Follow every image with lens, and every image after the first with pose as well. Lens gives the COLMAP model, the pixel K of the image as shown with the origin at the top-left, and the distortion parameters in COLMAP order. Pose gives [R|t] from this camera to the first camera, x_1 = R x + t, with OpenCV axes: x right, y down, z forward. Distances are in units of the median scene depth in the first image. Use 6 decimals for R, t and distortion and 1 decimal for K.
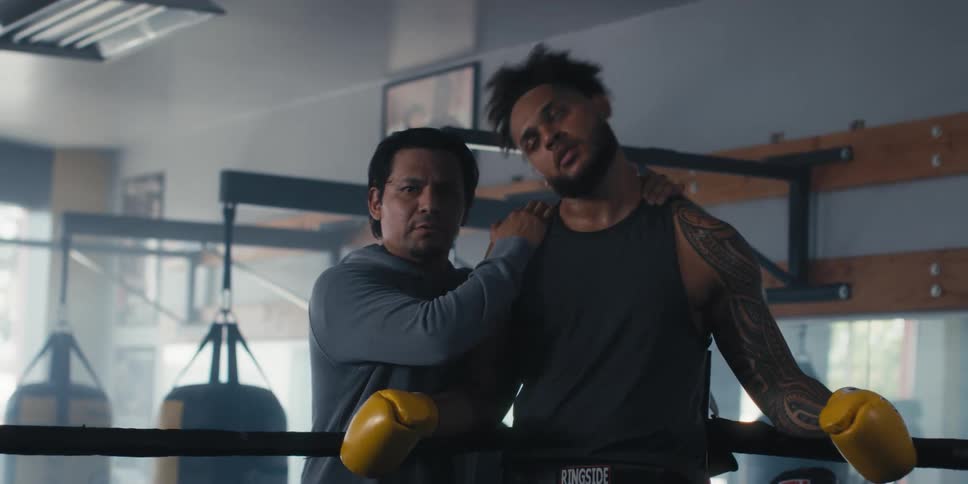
lens RADIAL K [[2106.5, 0, 484.0], [0, 2106.5, 242.0], [0, 0, 1]] dist [-0.091953, -0.192530]
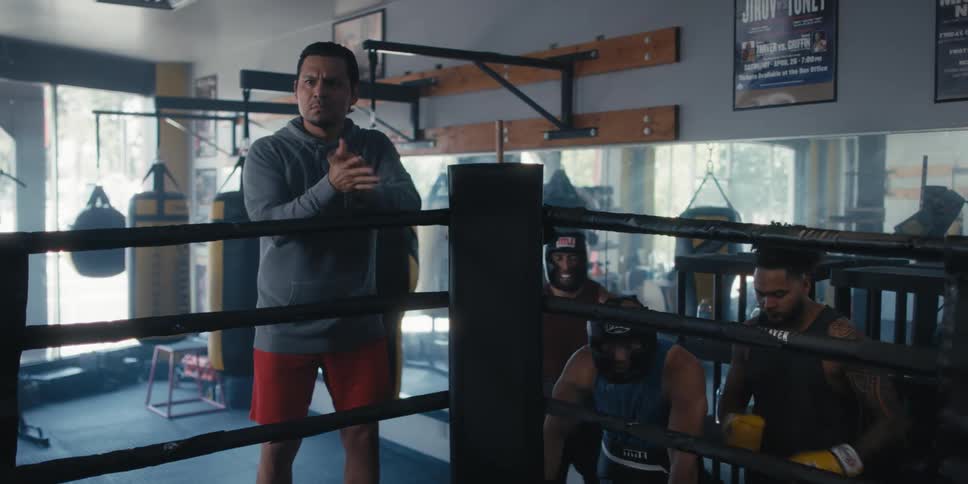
lens RADIAL K [[959.2, 0, 484.0], [0, 959.2, 242.0], [0, 0, 1]] dist [-0.013744, 0.006271]
pose [[0.994668, -0.031089, 0.098329, -0.004678], [0.017407, 0.990411, 0.137054, 0.002115], [-0.101647, -0.134612, 0.985671, 0.149049]]
